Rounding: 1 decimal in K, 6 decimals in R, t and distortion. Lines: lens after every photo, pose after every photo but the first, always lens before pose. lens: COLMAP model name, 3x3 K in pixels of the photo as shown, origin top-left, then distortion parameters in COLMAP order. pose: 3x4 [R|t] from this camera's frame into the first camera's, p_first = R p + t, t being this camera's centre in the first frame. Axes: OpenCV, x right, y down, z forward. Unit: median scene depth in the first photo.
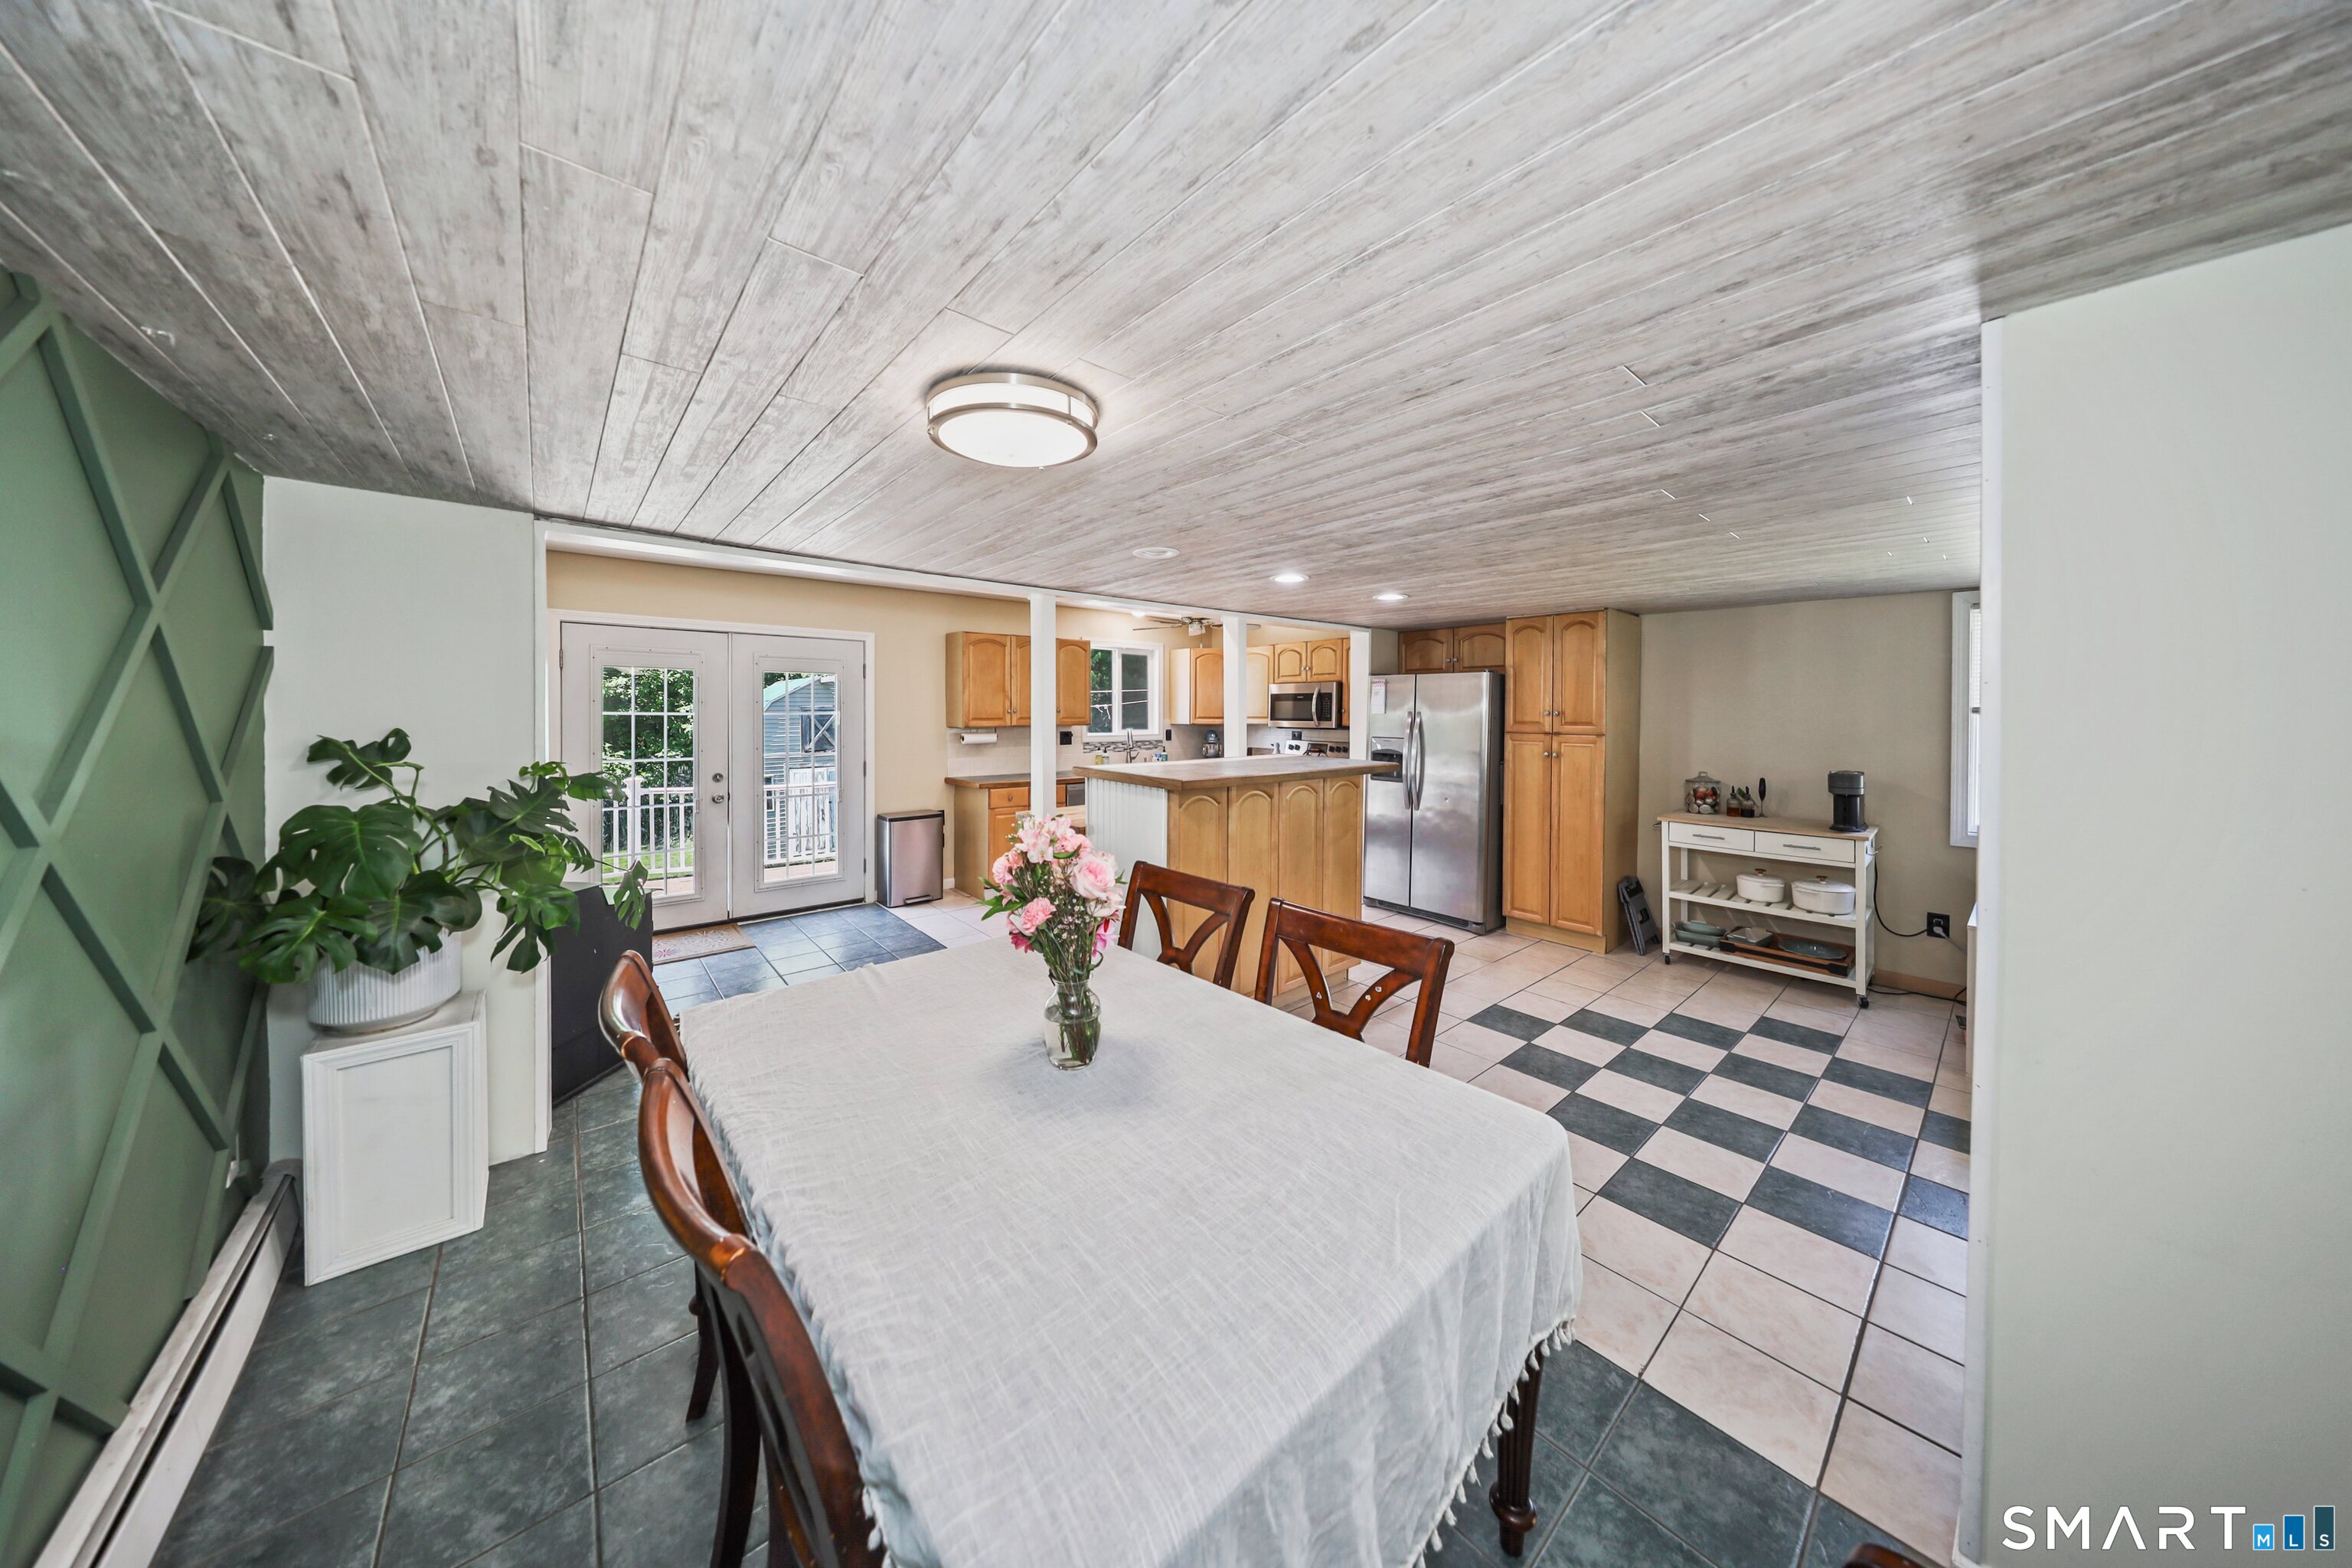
lens RADIAL K [[726.2, 0, 1163.3], [0, 726.2, 725.2], [0, 0, 1]] dist [0.000152, -0.000016]
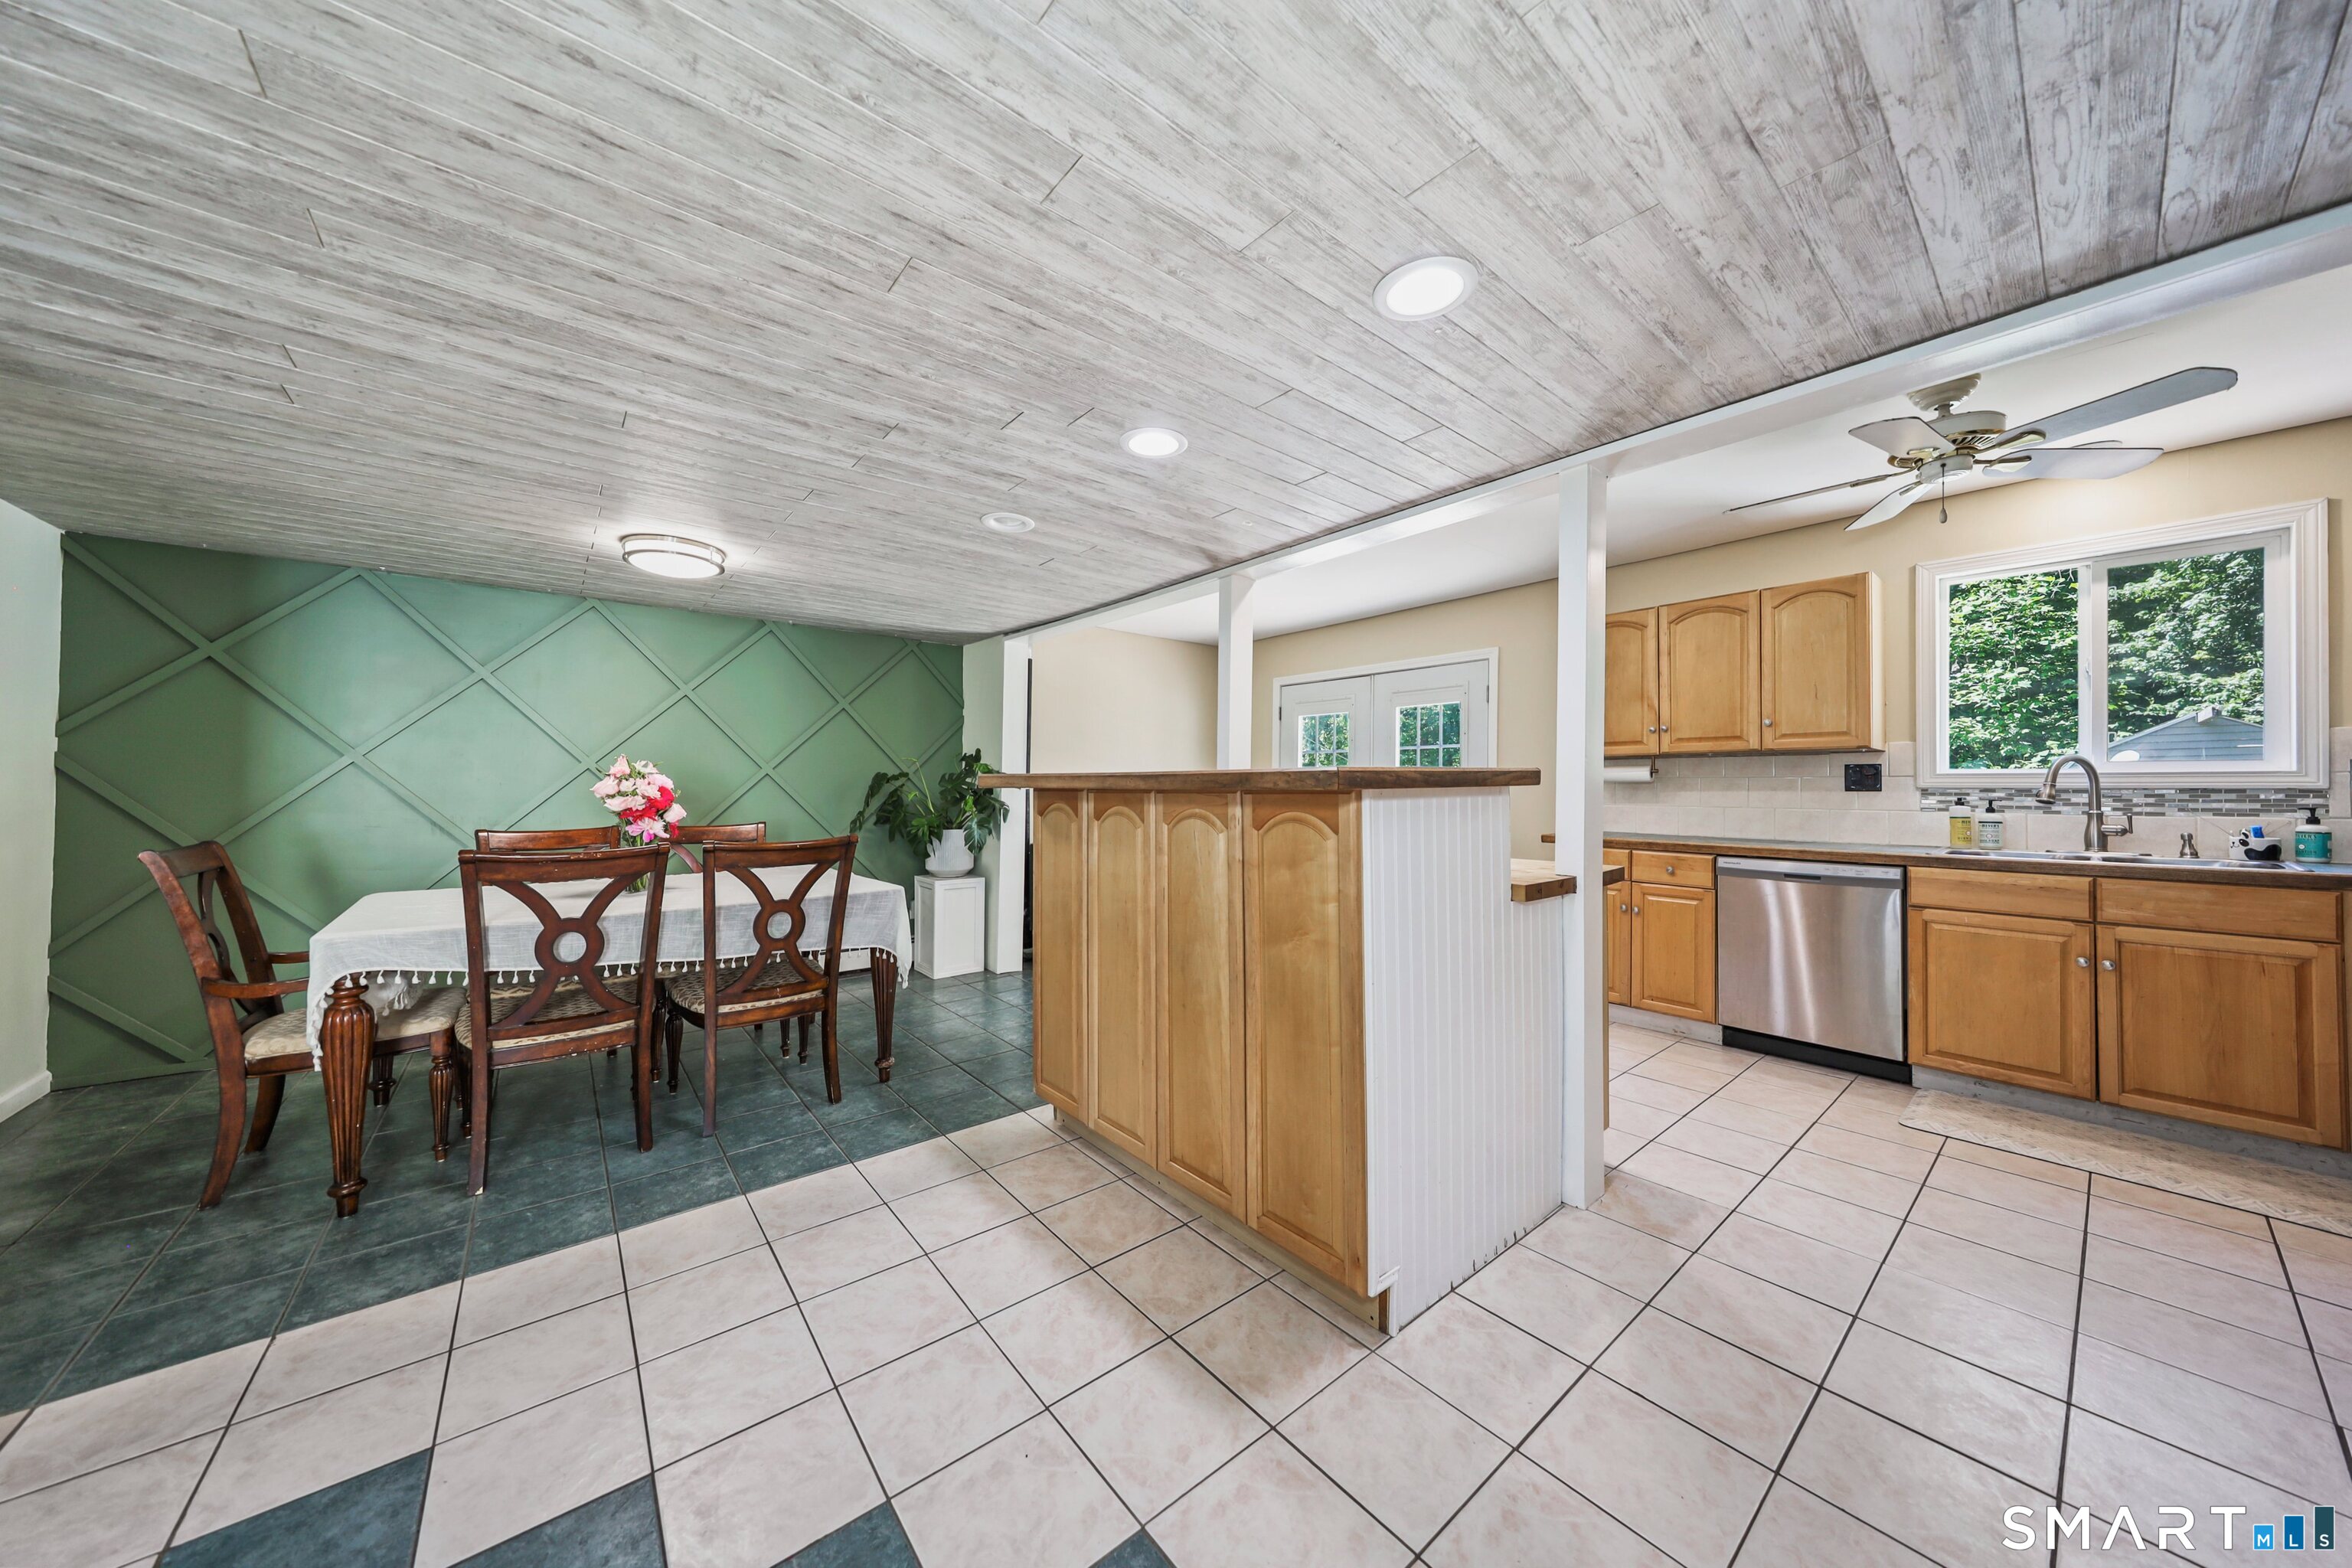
lens RADIAL K [[766.0, 0, 1158.4], [0, 766.0, 780.9], [0, 0, 1]] dist [0.001562, 0.000078]
pose [[-0.023508, -0.011906, -0.999653, 0.647641], [-0.023906, 0.999650, -0.011343, 0.060161], [0.999438, 0.023631, -0.023784, 0.852857]]
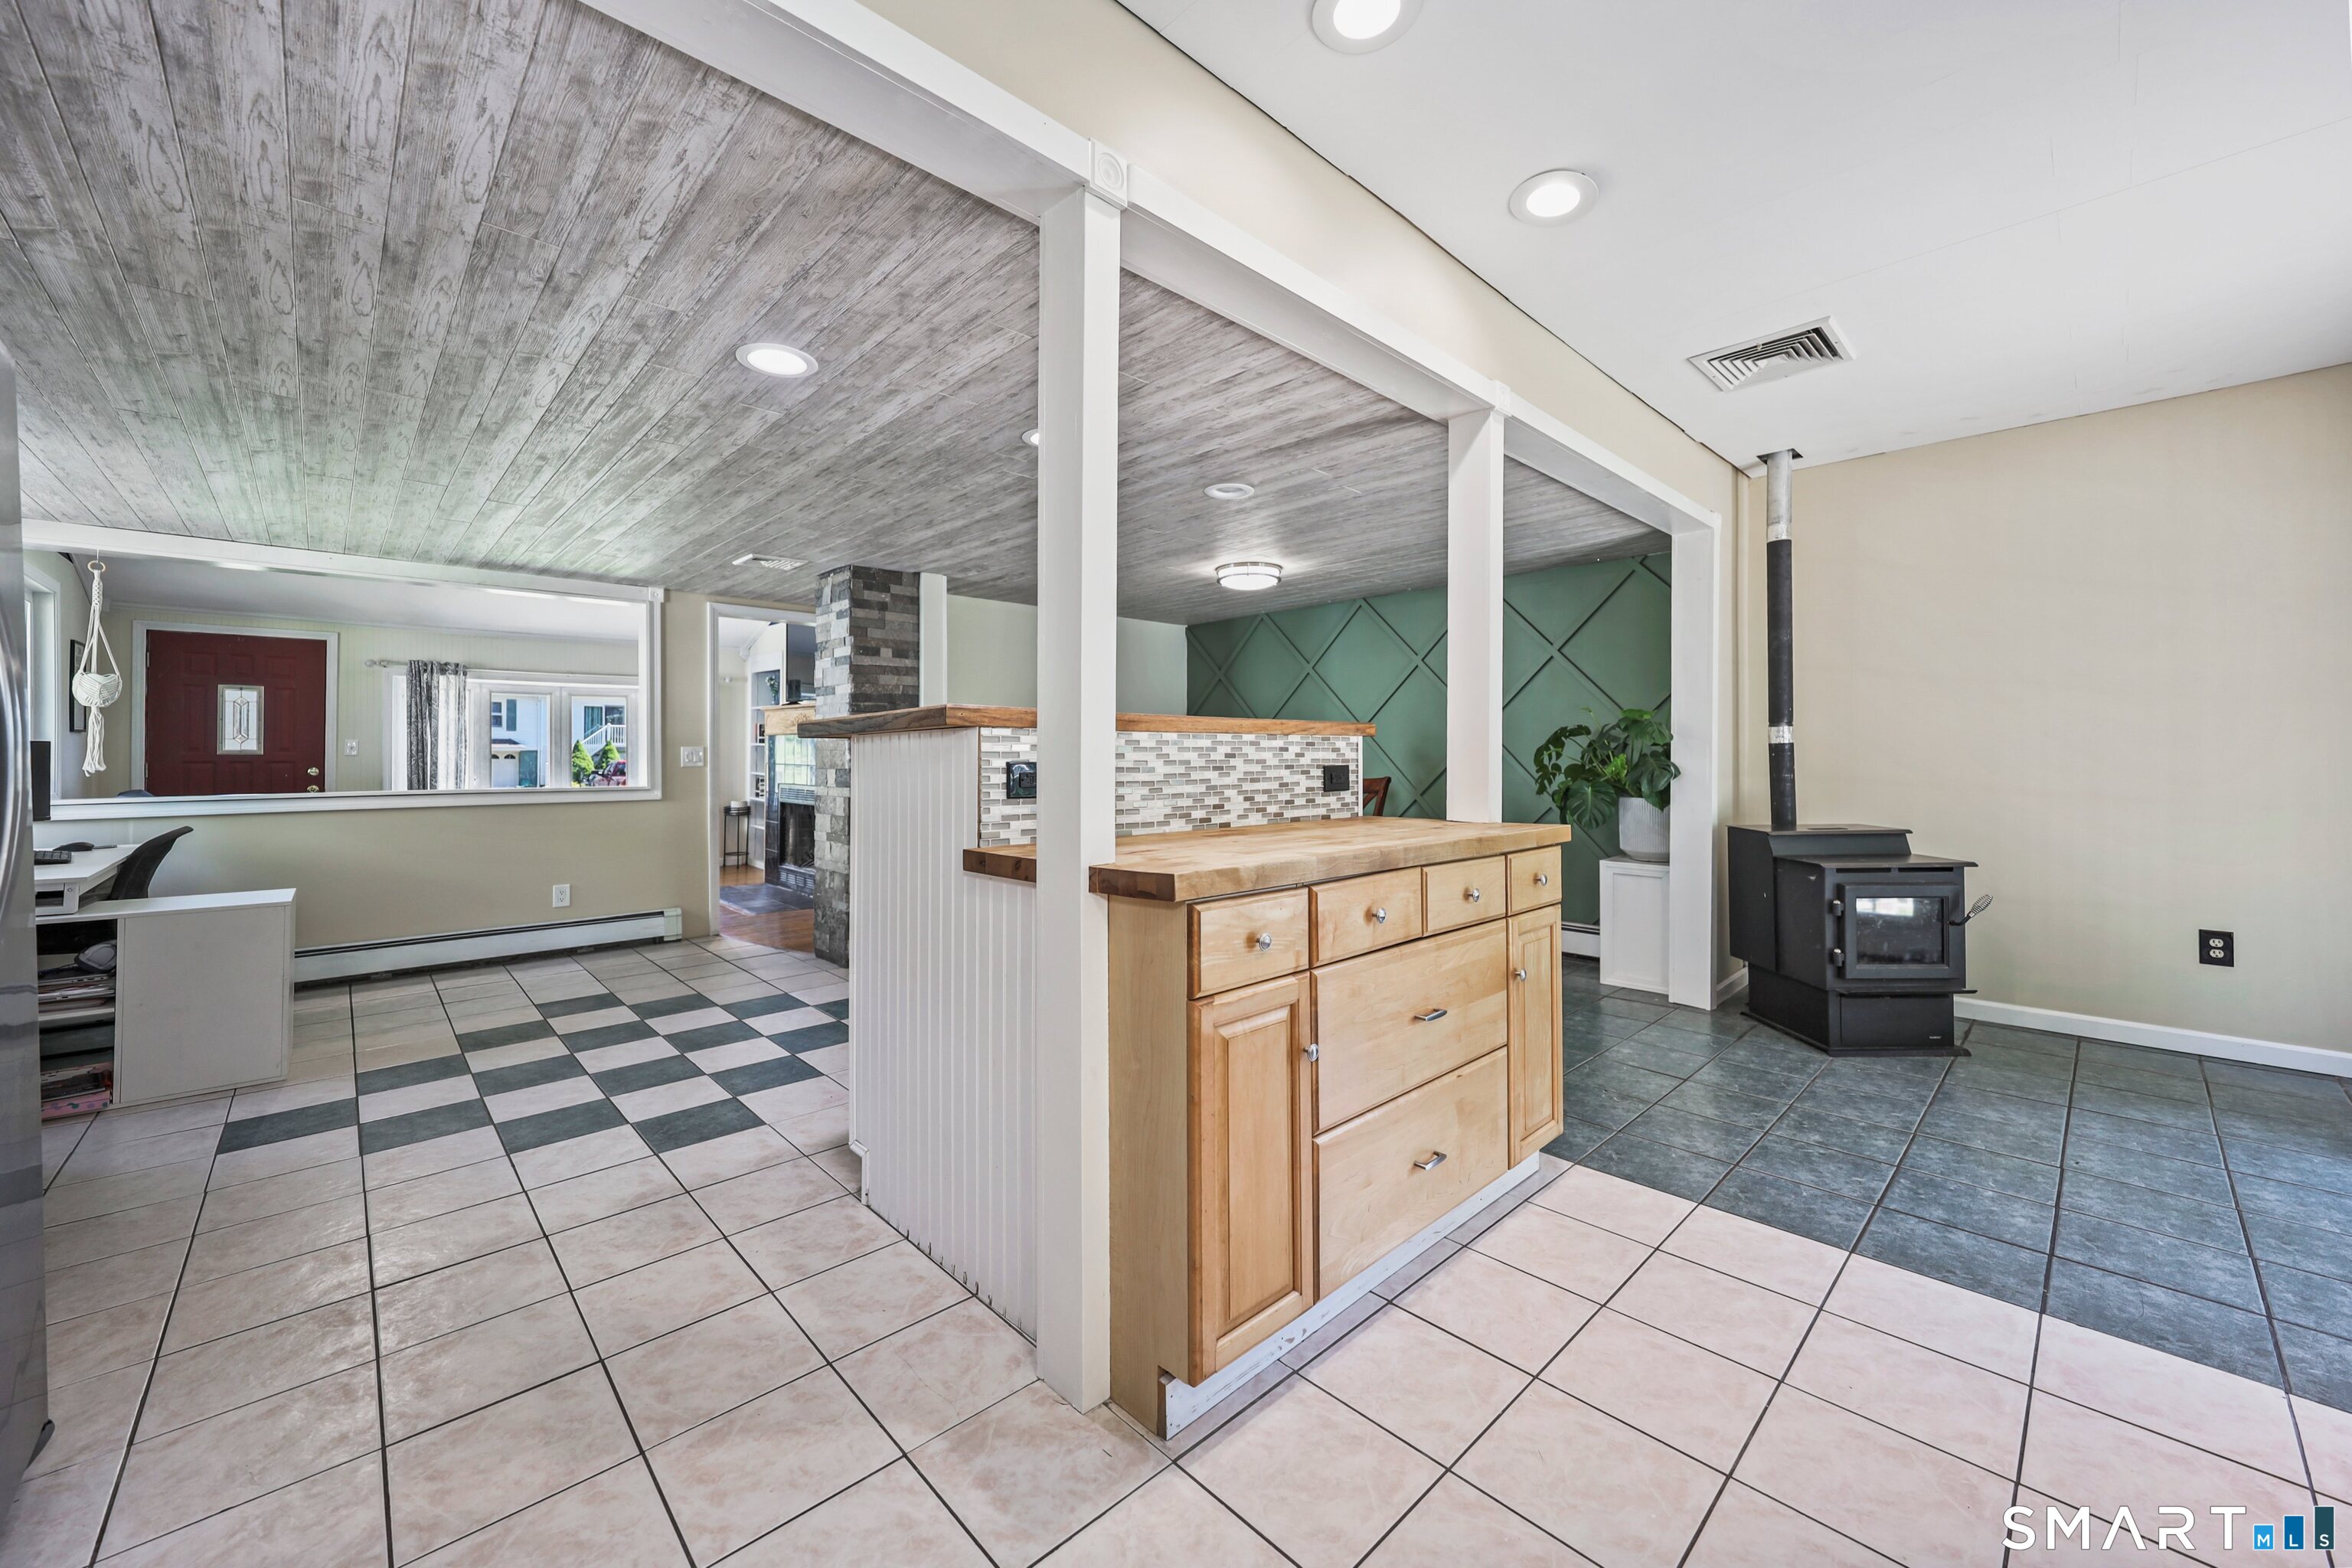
lens RADIAL K [[884.5, 0, 1173.6], [0, 884.5, 745.4], [0, 0, 1]] dist [0.000170, 0.000023]
pose [[-0.997974, 0.000037, -0.063626, 0.094251], [-0.000581, 0.999953, 0.009695, 0.058197], [0.063623, 0.009712, -0.997927, 1.511438]]
